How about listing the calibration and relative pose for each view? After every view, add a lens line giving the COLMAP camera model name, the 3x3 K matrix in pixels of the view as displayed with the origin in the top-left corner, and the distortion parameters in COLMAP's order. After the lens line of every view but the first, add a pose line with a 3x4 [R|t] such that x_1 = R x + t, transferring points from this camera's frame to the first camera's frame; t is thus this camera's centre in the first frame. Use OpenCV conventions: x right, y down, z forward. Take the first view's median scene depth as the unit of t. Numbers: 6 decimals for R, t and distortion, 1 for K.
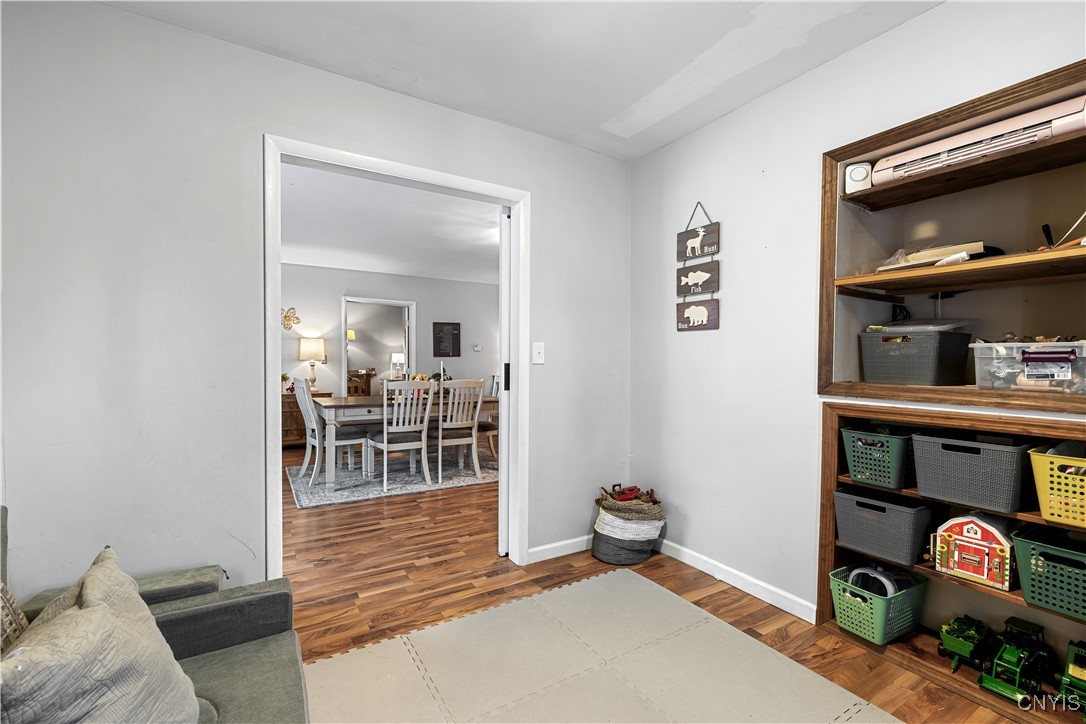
lens RADIAL K [[468.1, 0, 541.8], [0, 468.1, 363.8], [0, 0, 1]] dist [0.003034, 0.000107]
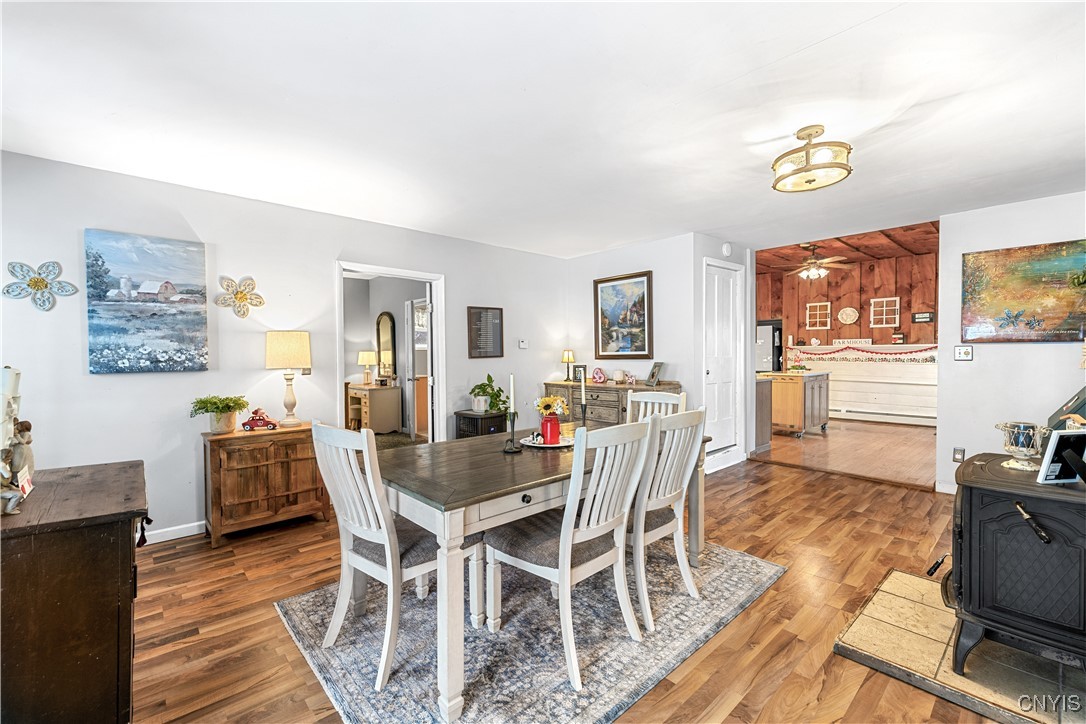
lens RADIAL K [[468.1, 0, 543.2], [0, 468.1, 357.9], [0, 0, 1]] dist [0.003034, 0.000107]
pose [[0.985028, -0.018186, 0.171434, -0.270265], [0.018006, 0.999834, 0.002605, -0.017458], [-0.171453, 0.000521, 0.985192, 0.366260]]
